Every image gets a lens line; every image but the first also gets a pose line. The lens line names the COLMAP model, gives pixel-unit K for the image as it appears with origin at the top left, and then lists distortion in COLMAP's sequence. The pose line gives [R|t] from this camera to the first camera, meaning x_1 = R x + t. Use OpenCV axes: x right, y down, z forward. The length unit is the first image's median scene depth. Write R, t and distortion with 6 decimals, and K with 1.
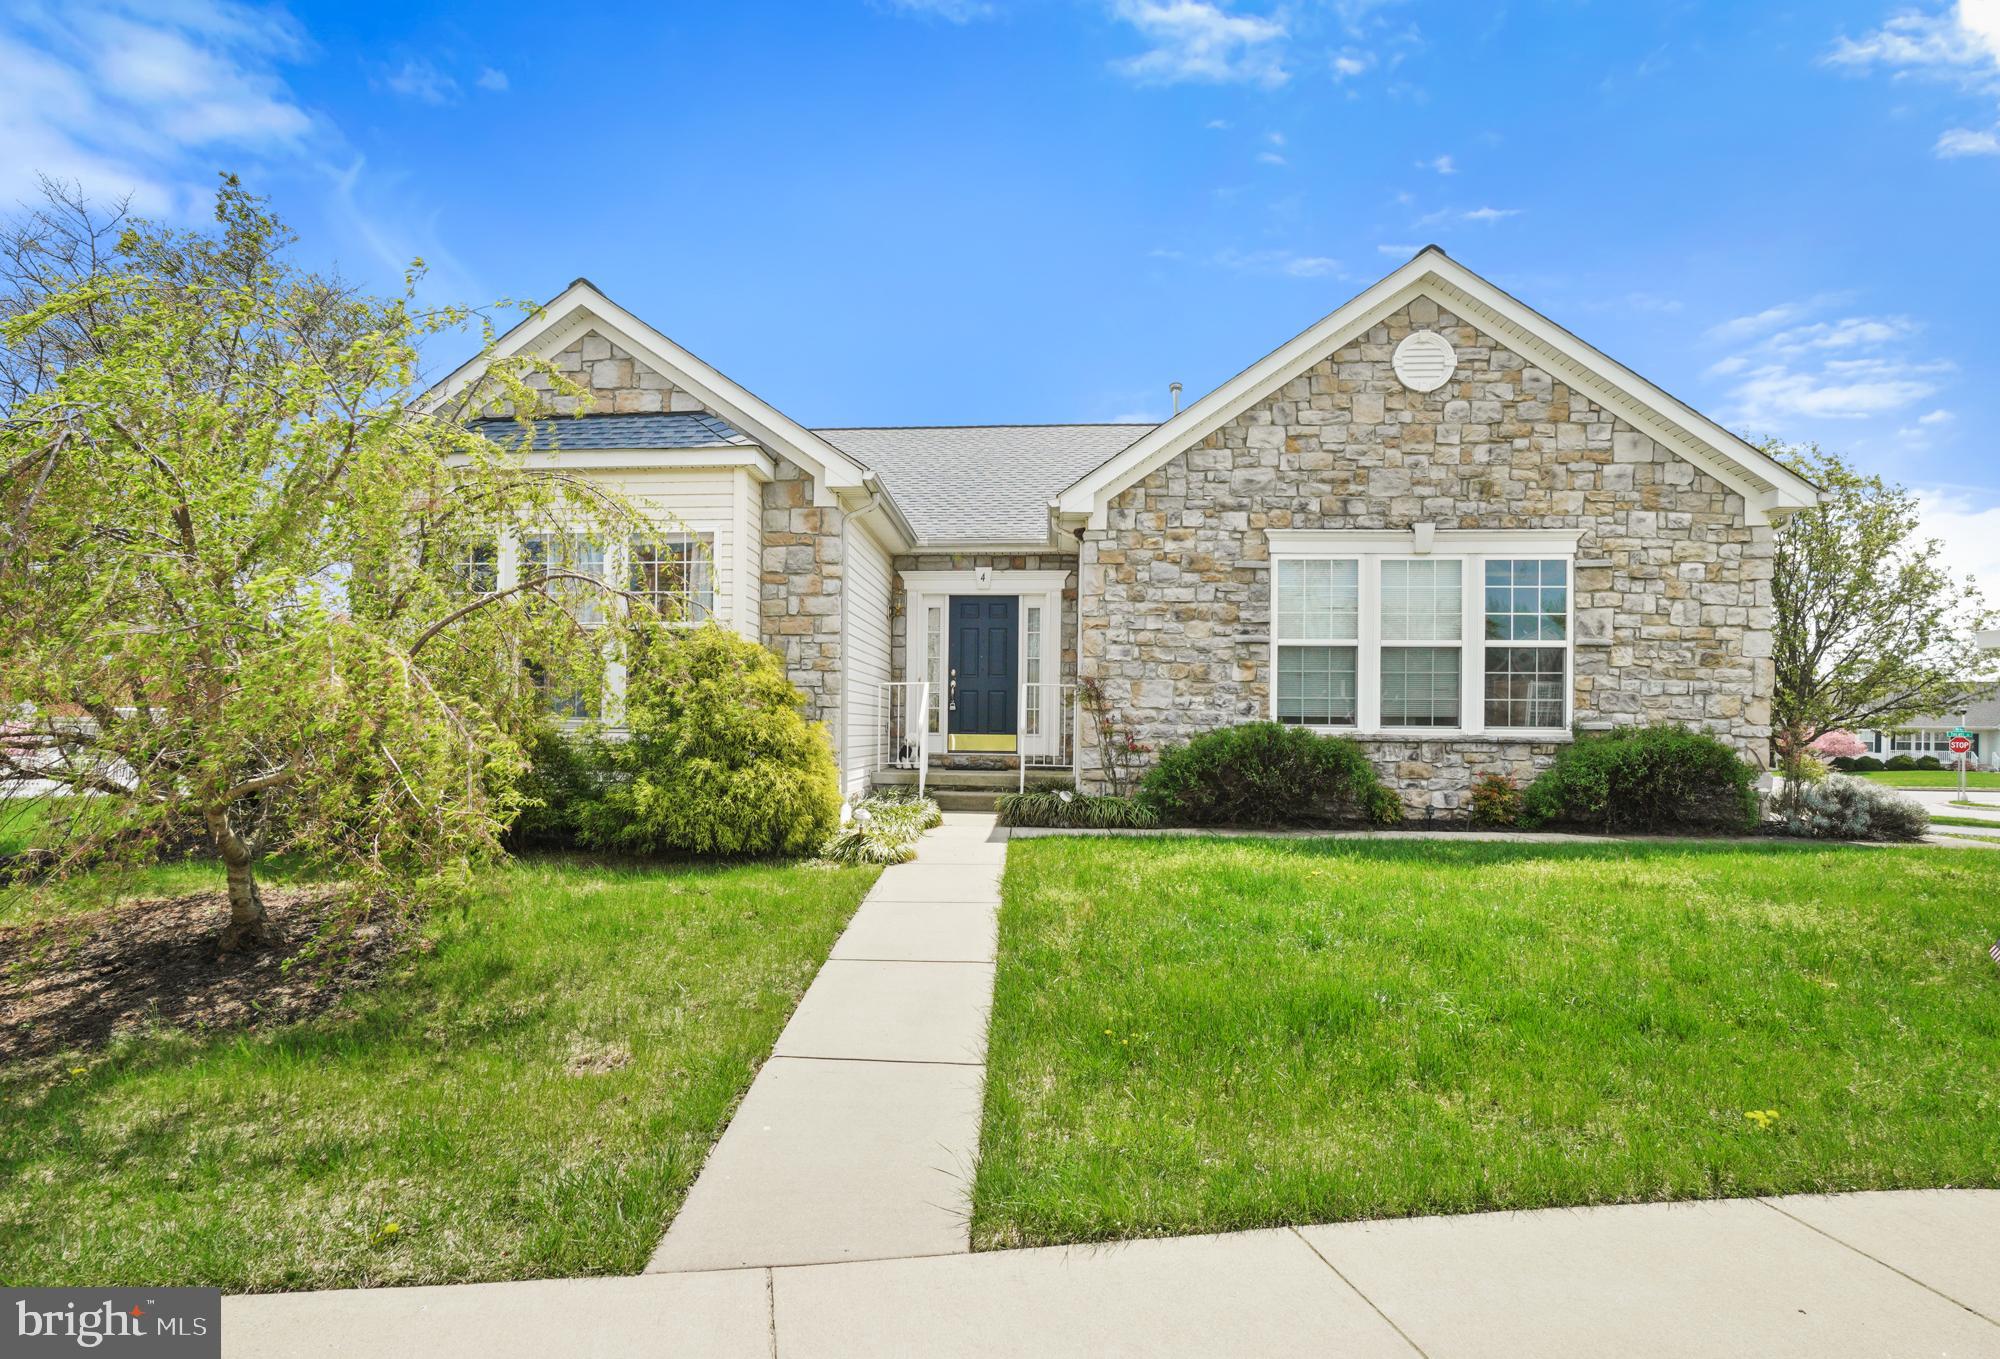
lens RADIAL K [[1076.3, 0, 998.1], [0, 1076.3, 727.6], [0, 0, 1]] dist [0.002792, 0.000720]
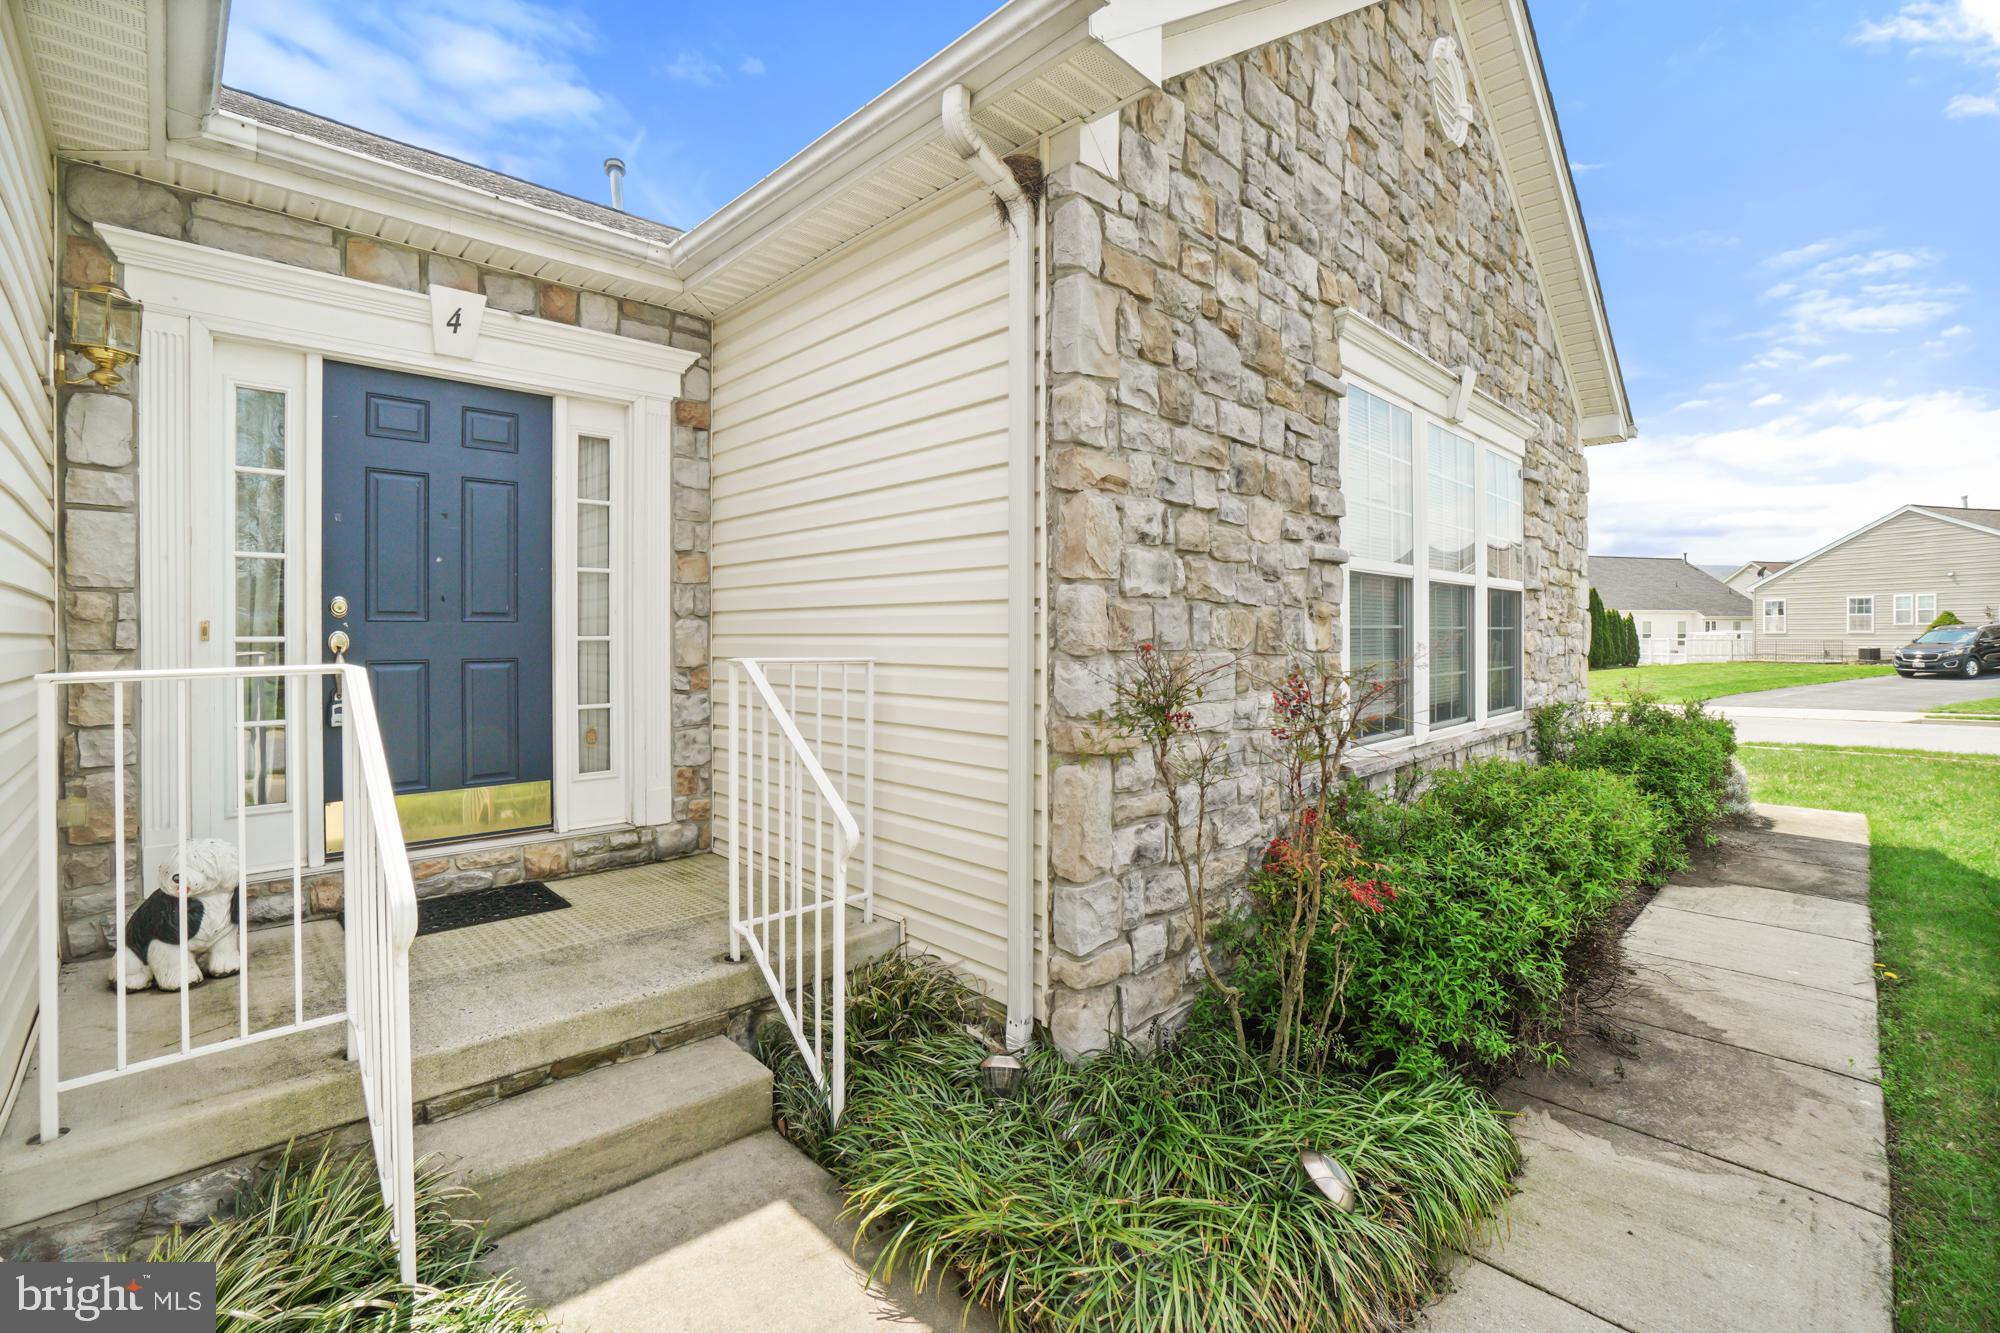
lens RADIAL K [[871.5, 0, 980.0], [0, 871.5, 640.6], [0, 0, 1]] dist [-0.038770, 0.011874]
pose [[0.691863, -0.018920, 0.721781, -0.116037], [0.010866, 0.999816, 0.015792, -0.054226], [-0.721947, -0.003083, 0.691942, 0.870173]]
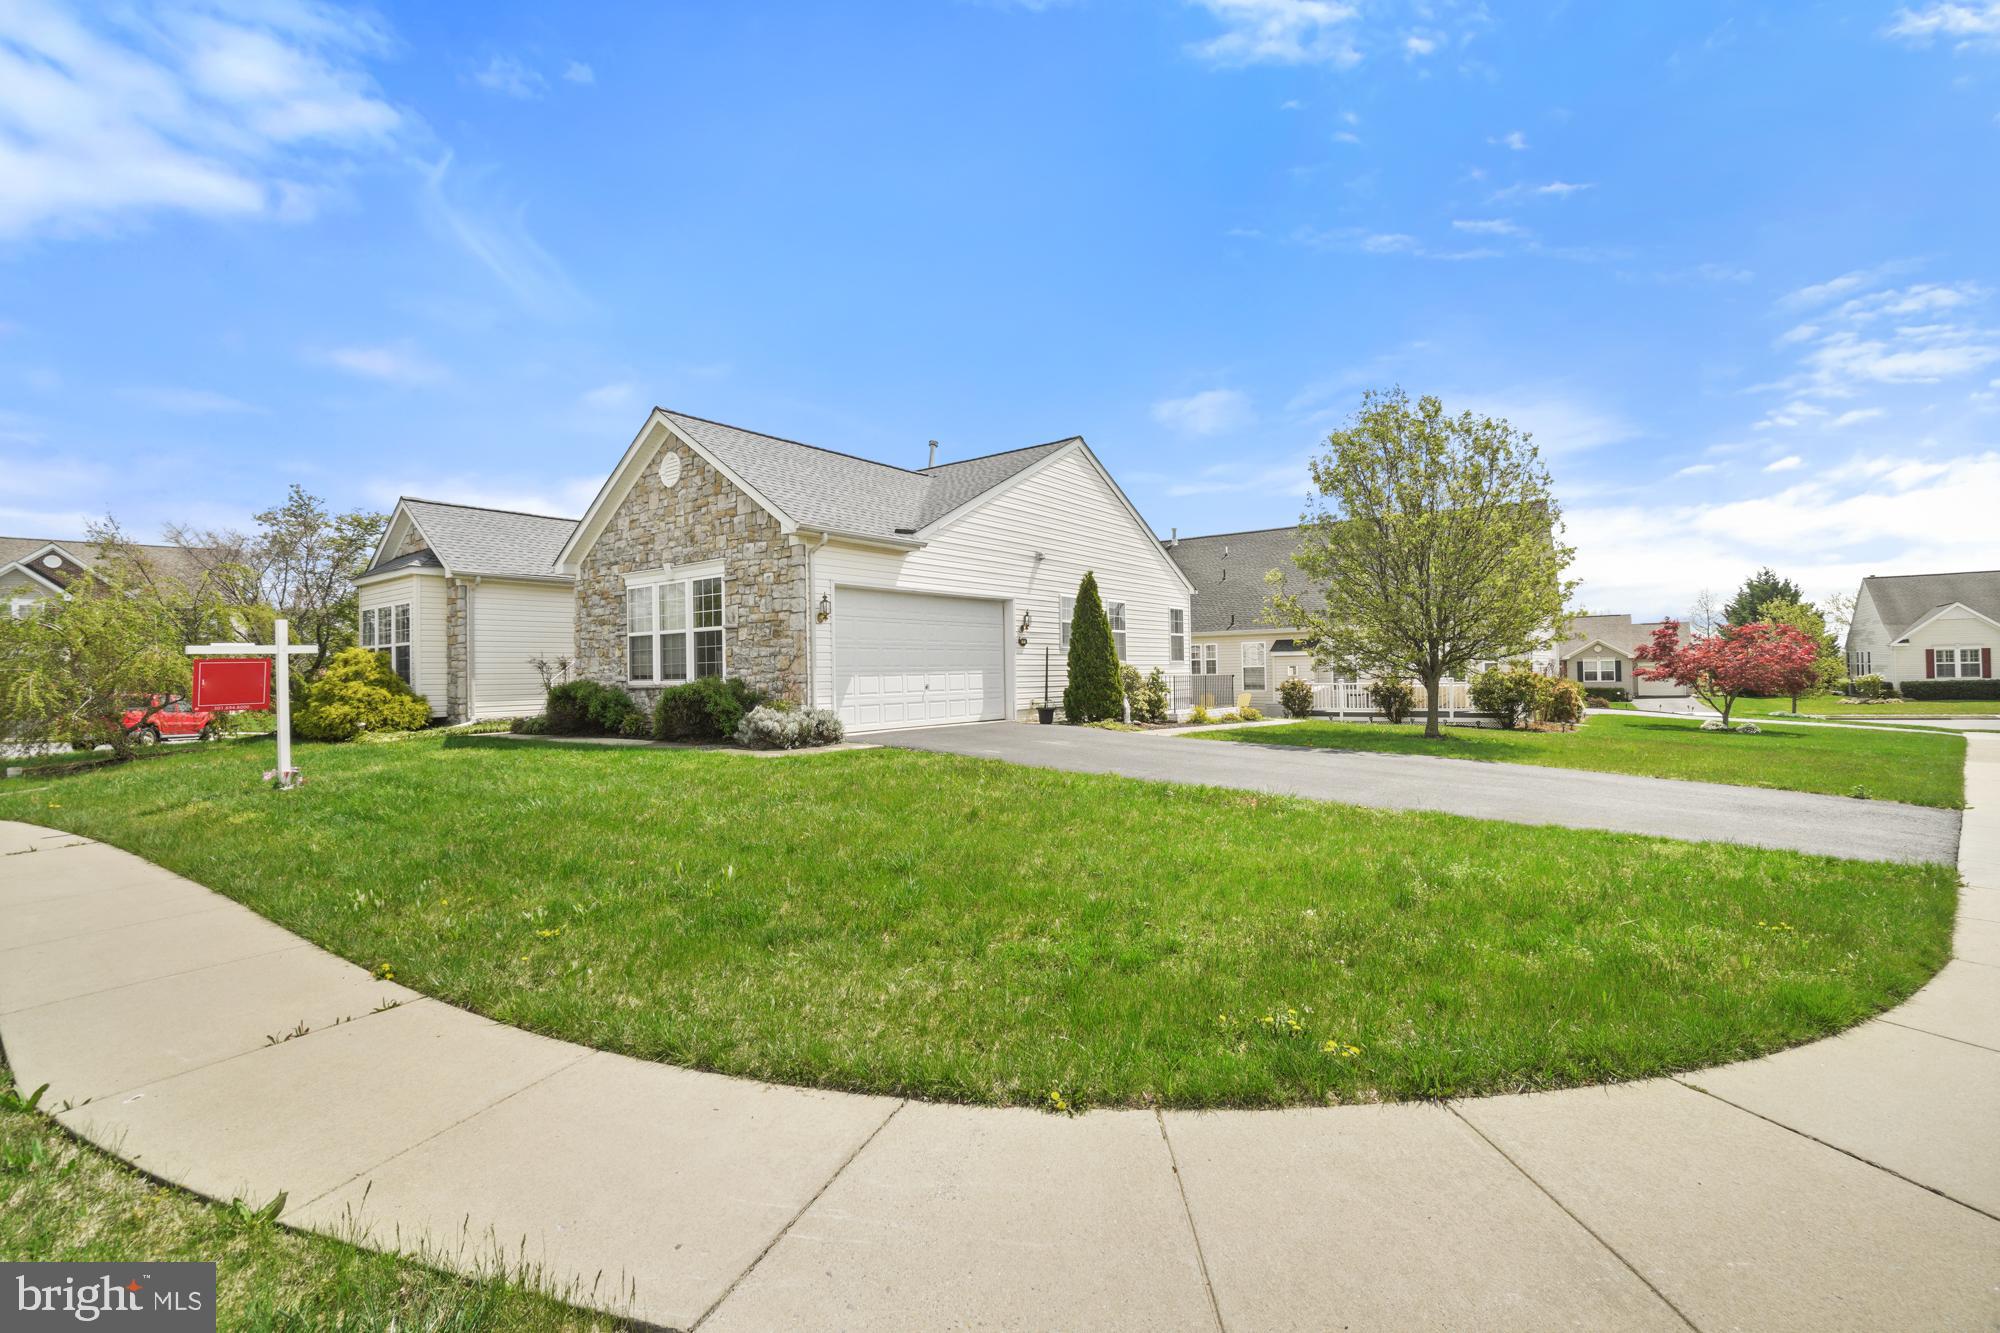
lens RADIAL K [[885.4, 0, 1012.2], [0, 885.4, 661.8], [0, 0, 1]] dist [-0.000321, 0.000197]
pose [[0.828611, -0.031205, -0.558954, 1.643508], [0.022165, 0.999491, -0.022940, 0.015117], [0.559386, 0.006619, 0.828881, 0.124803]]
